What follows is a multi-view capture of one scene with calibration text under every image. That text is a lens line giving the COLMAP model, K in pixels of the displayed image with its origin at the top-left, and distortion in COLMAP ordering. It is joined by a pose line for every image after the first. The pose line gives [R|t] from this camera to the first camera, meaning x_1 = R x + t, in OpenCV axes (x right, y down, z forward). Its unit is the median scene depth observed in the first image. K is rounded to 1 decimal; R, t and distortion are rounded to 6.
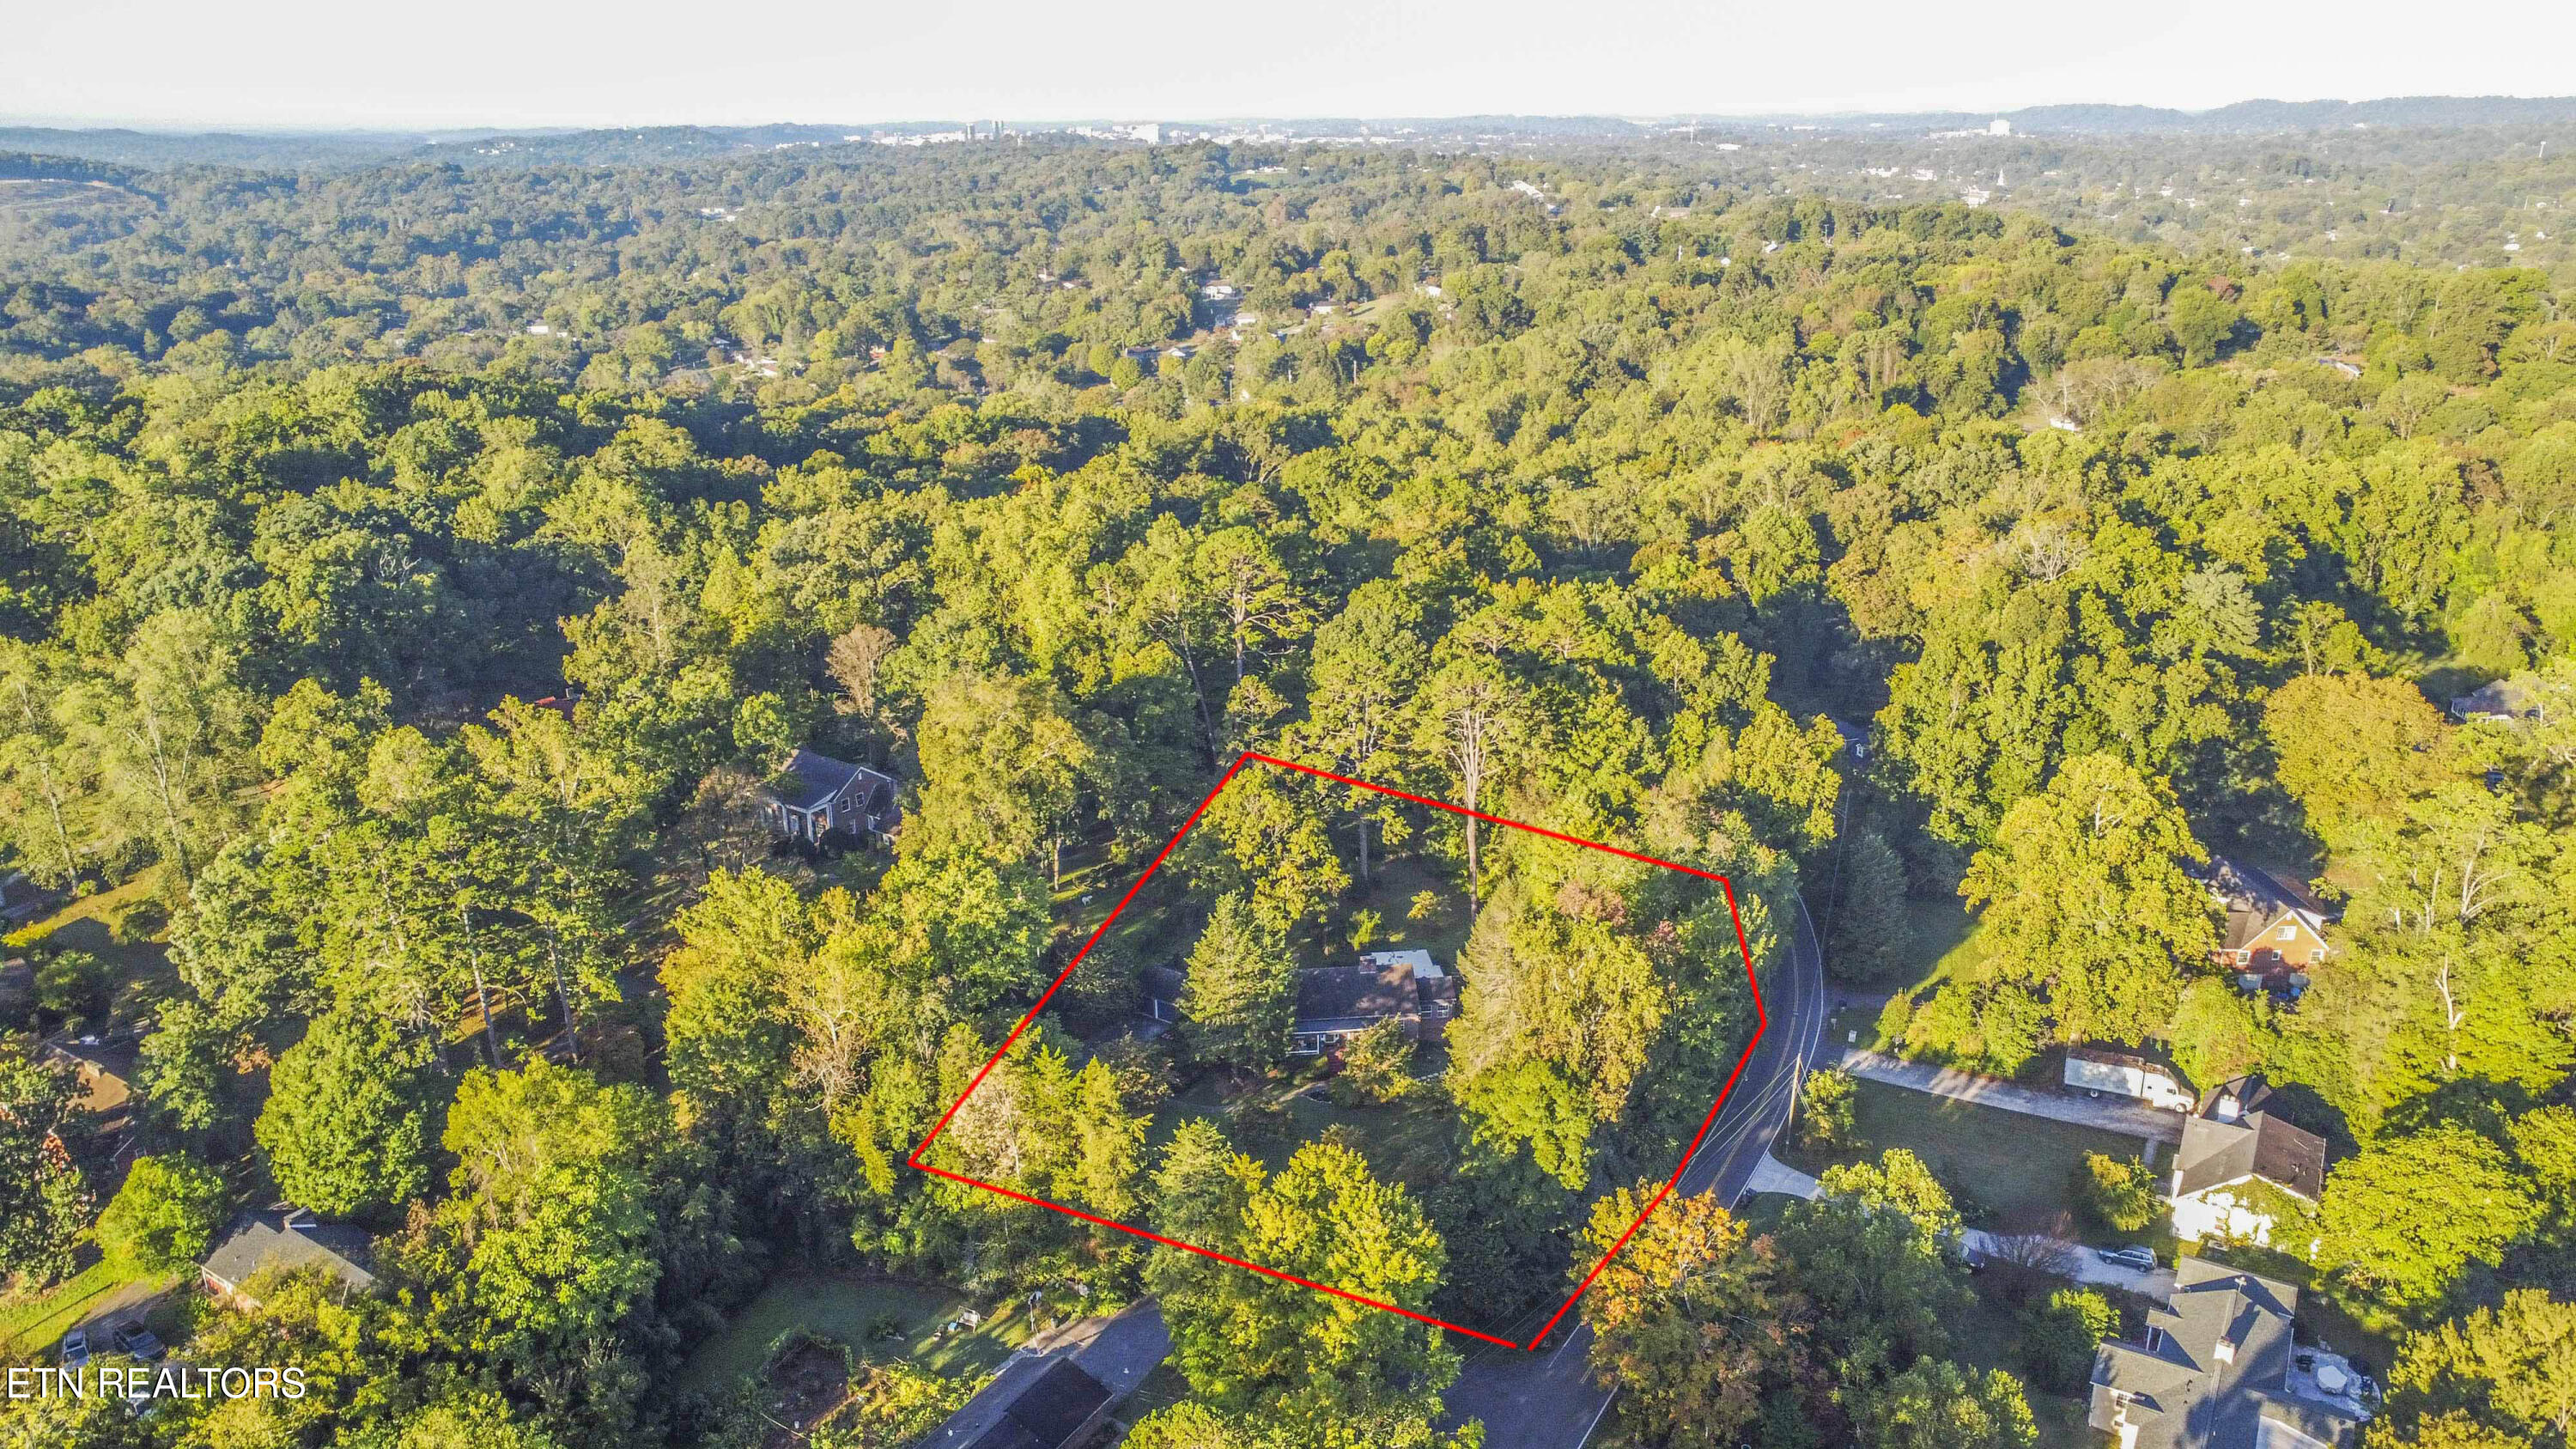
lens RADIAL K [[1909.6, 0, 1288.0], [0, 1909.6, 724.5], [0, 0, 1]] dist [-0.148140, 0.267984]
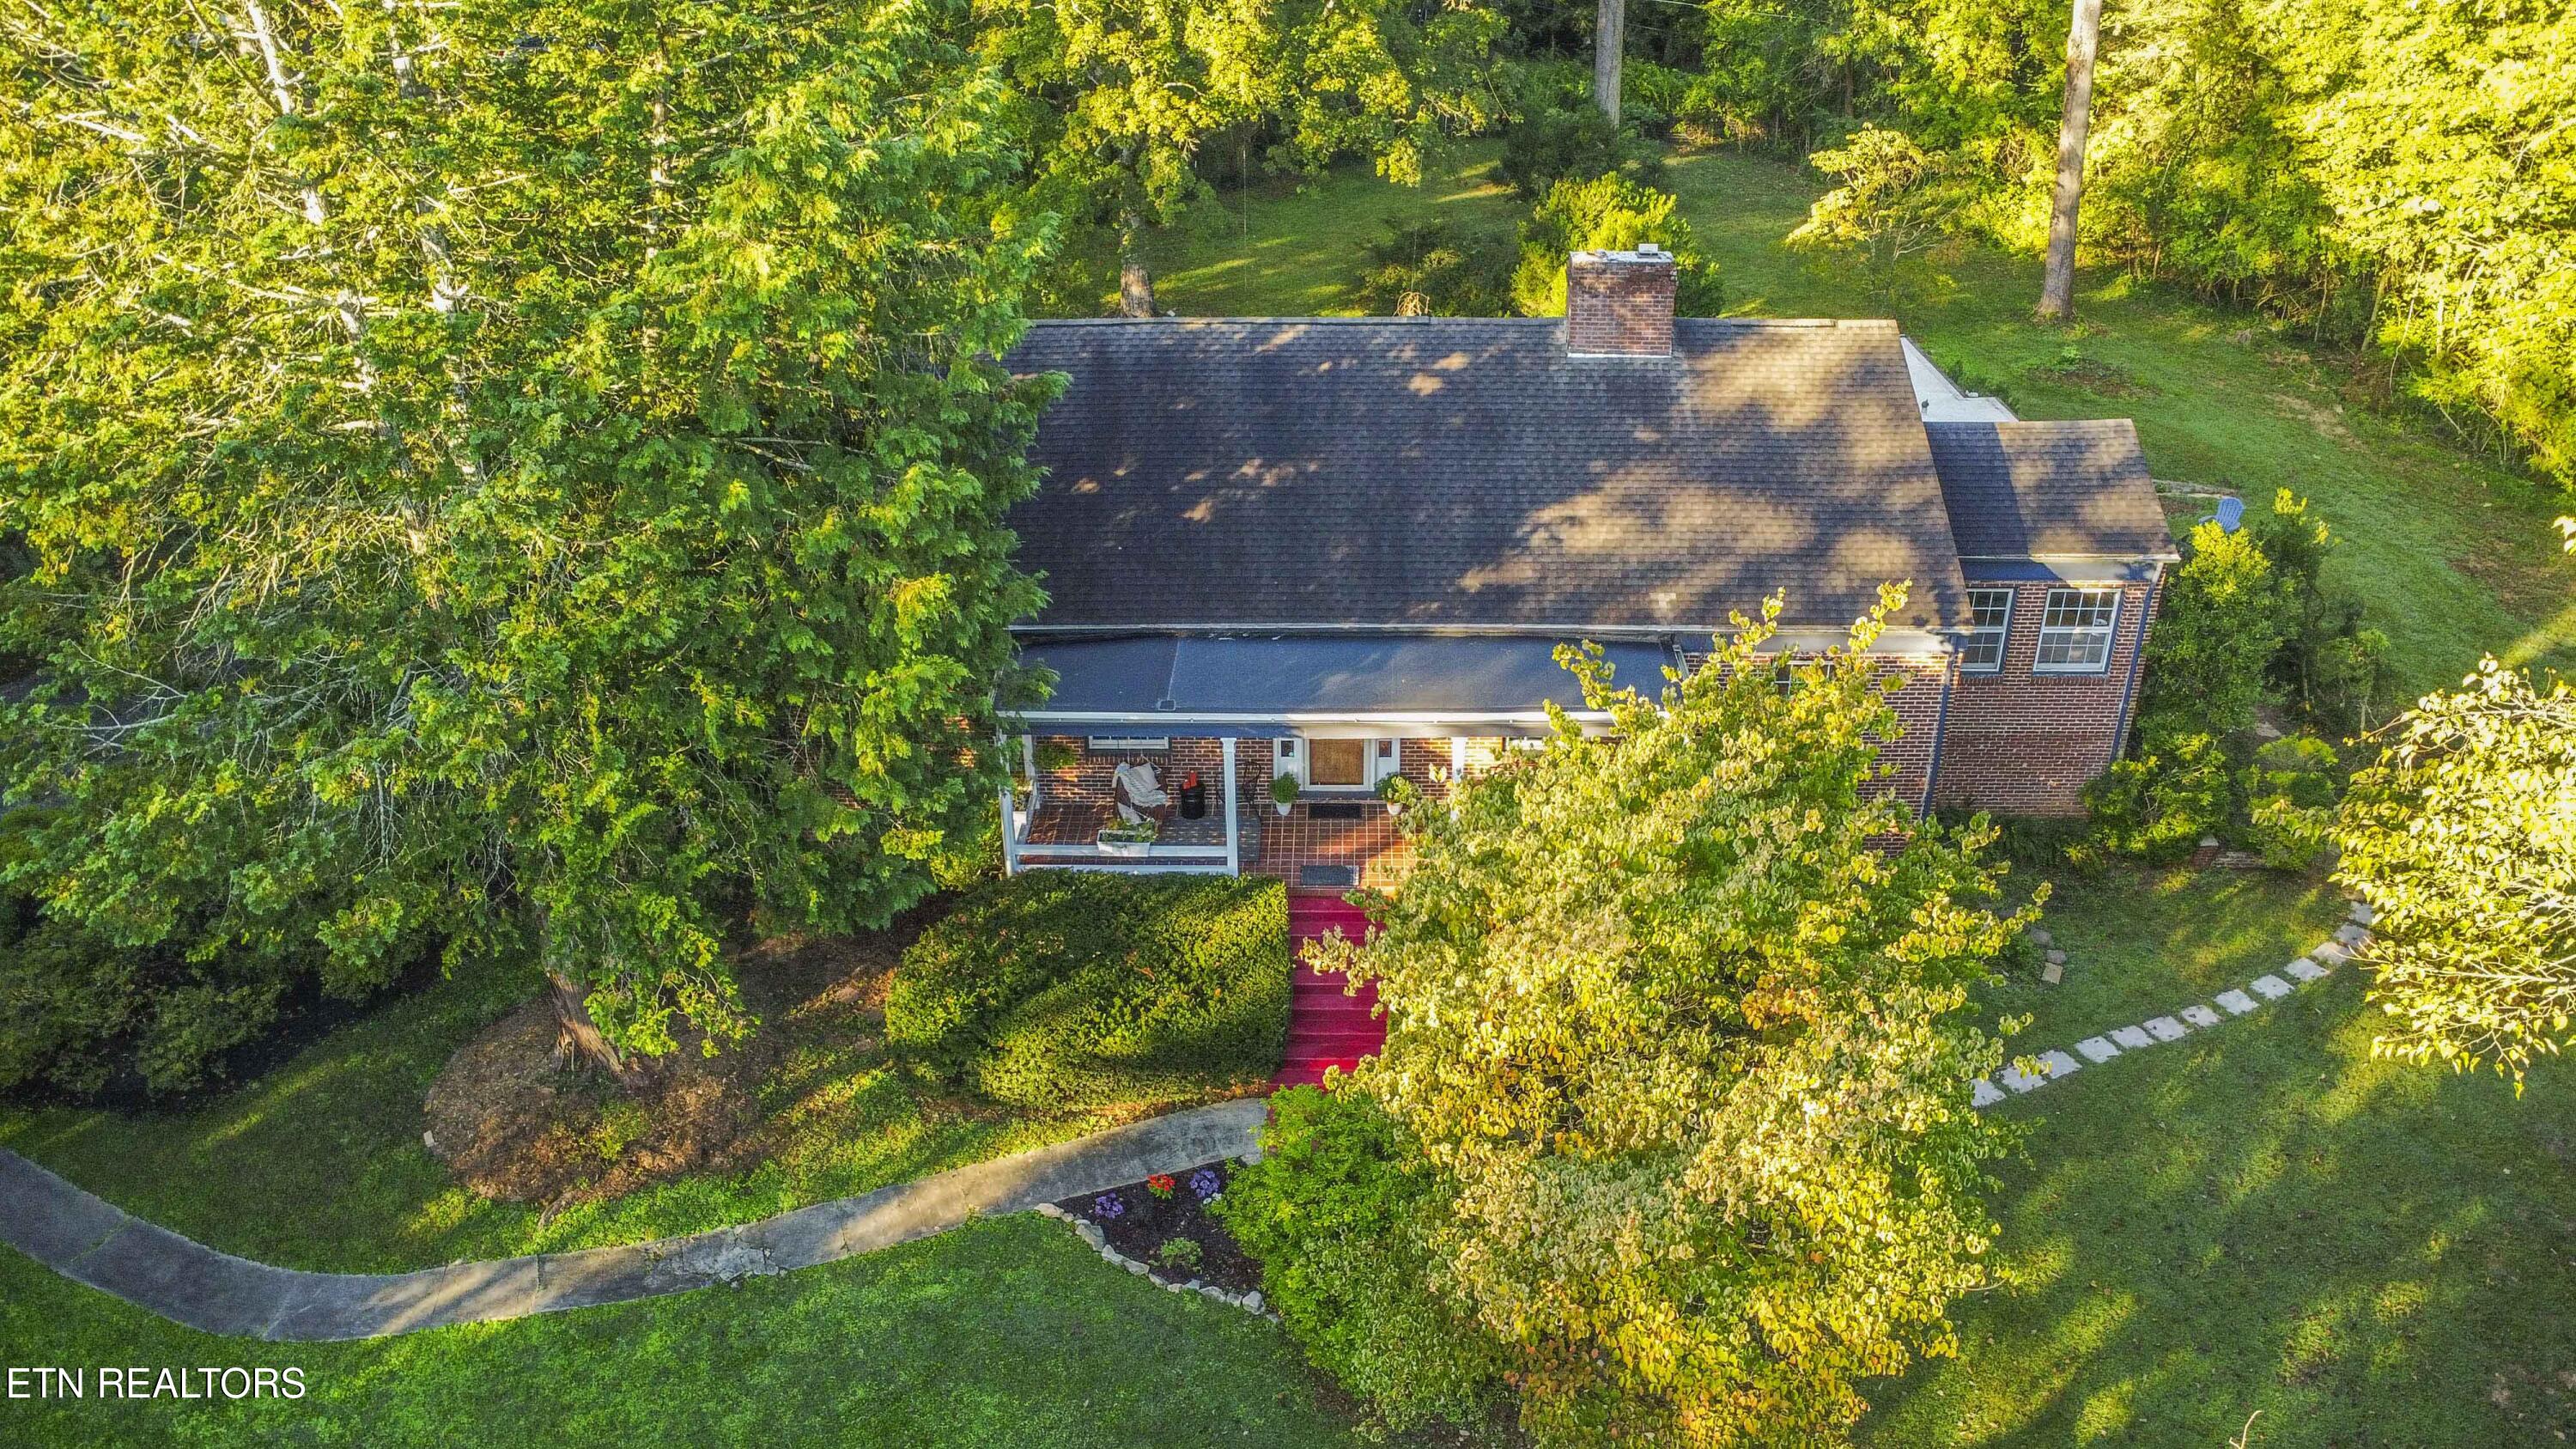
lens RADIAL K [[1909.6, 0, 1288.0], [0, 1909.6, 724.5], [0, 0, 1]] dist [-0.148140, 0.267984]
pose [[0.993062, 0.068082, -0.095874, 0.032722], [-0.044709, 0.972717, 0.227645, 0.131707], [0.108757, -0.221779, 0.969013, 0.868761]]
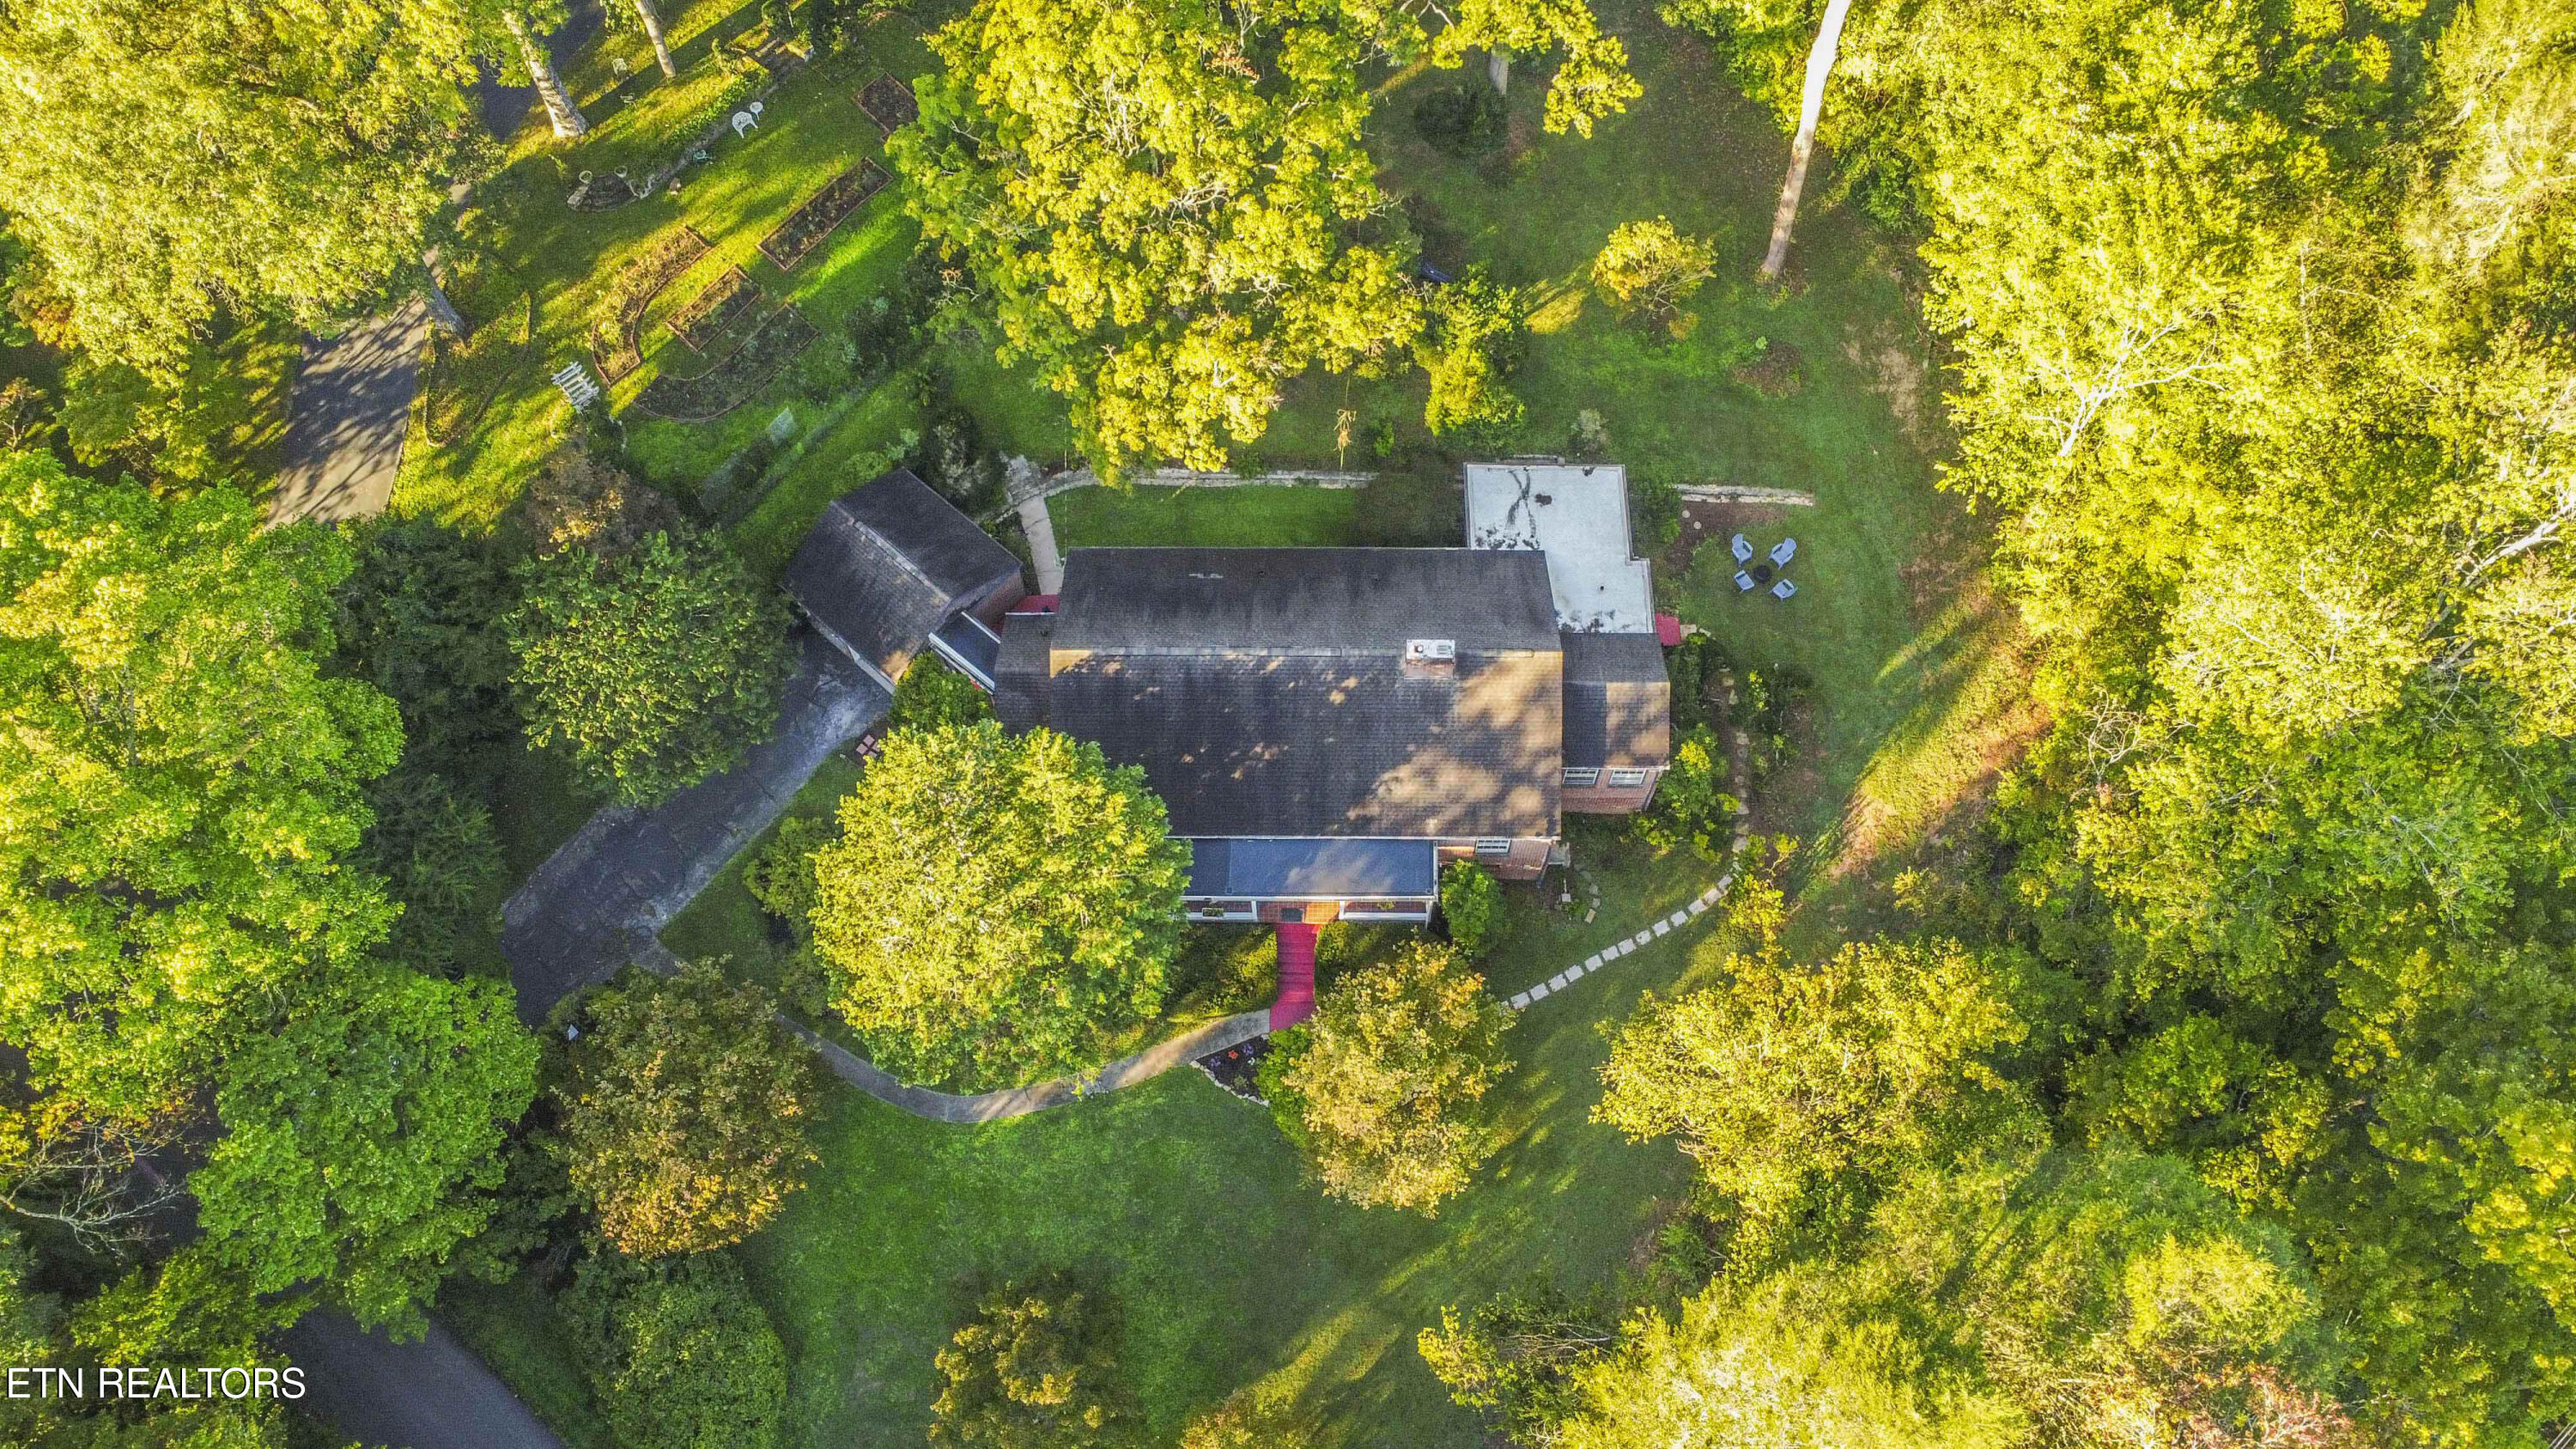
lens RADIAL K [[1909.6, 0, 1288.0], [0, 1909.6, 724.5], [0, 0, 1]] dist [-0.148140, 0.267984]
pose [[0.993720, 0.106554, -0.034153, 0.030397], [-0.038967, 0.615669, 0.787040, -0.142456], [0.104890, -0.780767, 0.615955, 0.807882]]
